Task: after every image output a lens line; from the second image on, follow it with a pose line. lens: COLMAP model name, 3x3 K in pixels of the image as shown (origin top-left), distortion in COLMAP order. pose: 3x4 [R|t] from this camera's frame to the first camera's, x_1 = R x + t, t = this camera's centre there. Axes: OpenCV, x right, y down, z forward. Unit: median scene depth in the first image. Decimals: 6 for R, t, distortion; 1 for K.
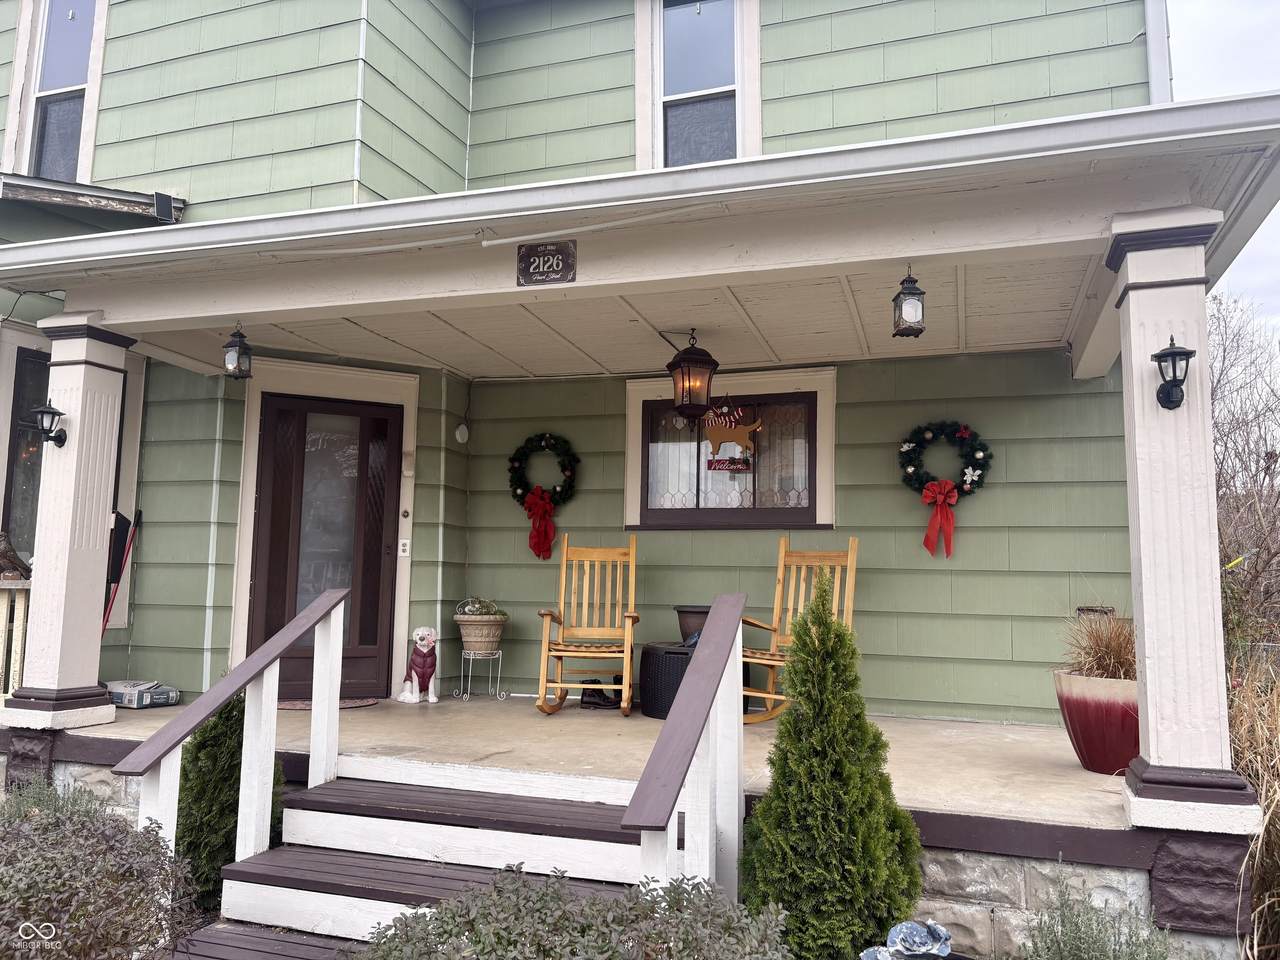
lens RADIAL K [[967.1, 0, 640.0], [0, 967.1, 480.0], [0, 0, 1]] dist [0.011987, 0.002326]
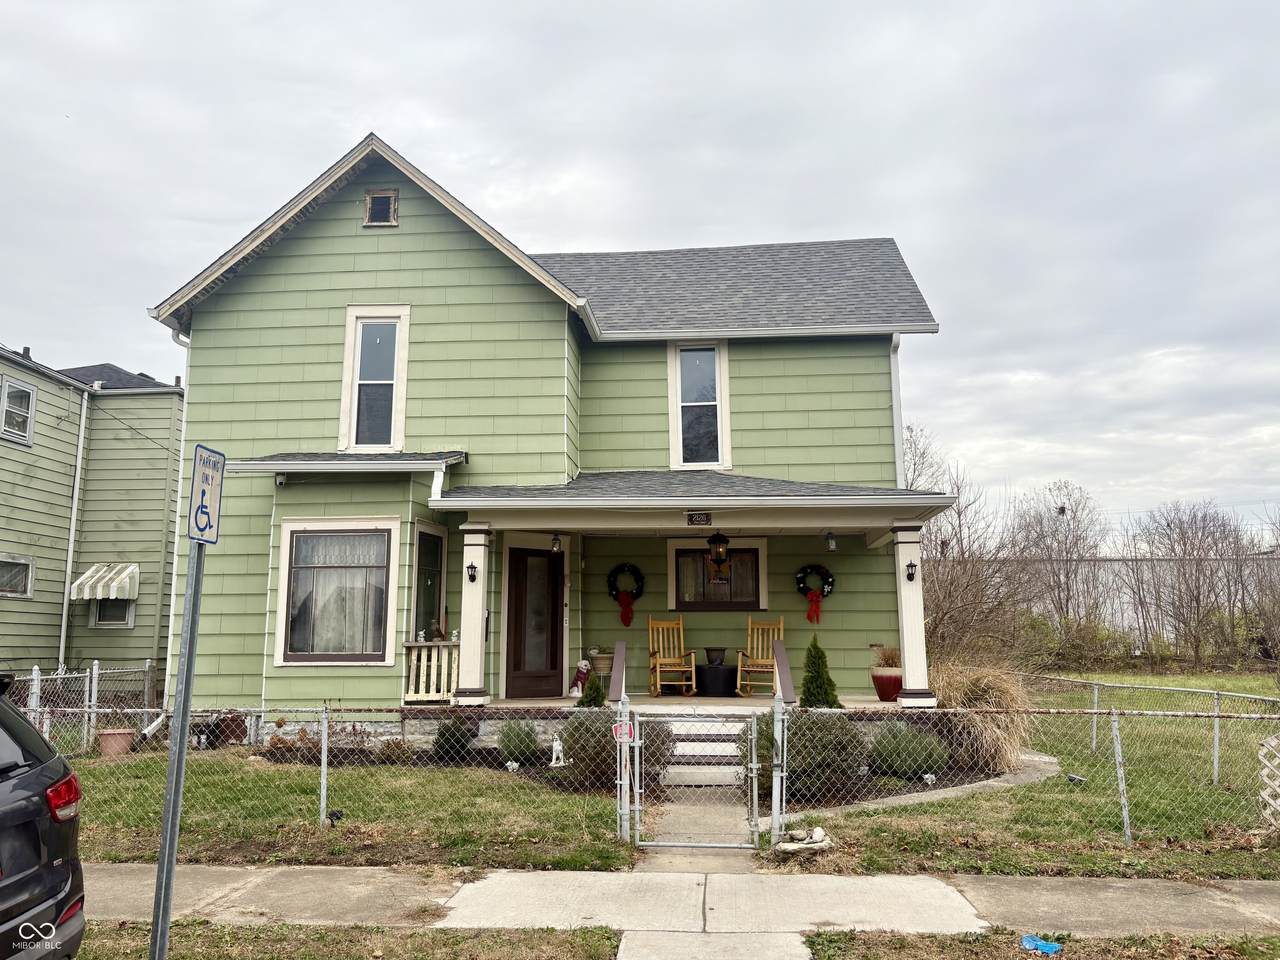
lens RADIAL K [[969.0, 0, 640.0], [0, 969.0, 480.0], [0, 0, 1]] dist [0.103386, -0.159706]
pose [[0.963573, 0.023678, 0.266395, -0.695639], [-0.009004, 0.998381, -0.056170, -0.124392], [-0.267293, 0.051726, 0.962226, -1.110098]]
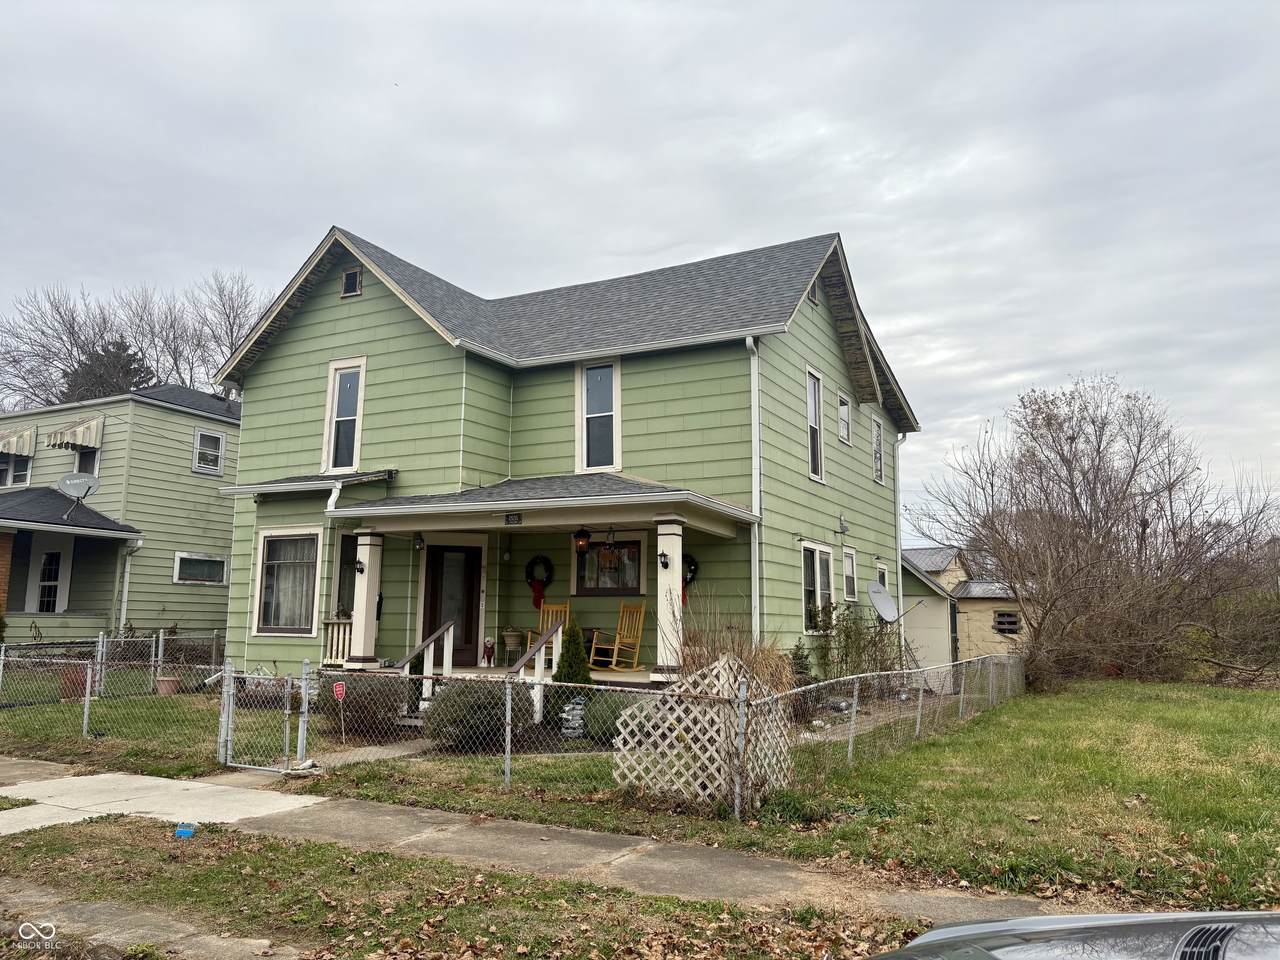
lens RADIAL K [[938.0, 0, 646.3], [0, 938.0, 481.8], [0, 0, 1]] dist [0.097796, -0.188575]
pose [[0.990893, -0.026262, -0.132063, 0.536066], [0.020653, 0.998833, -0.043669, -0.141122], [0.133056, 0.040544, 0.990279, -1.443747]]
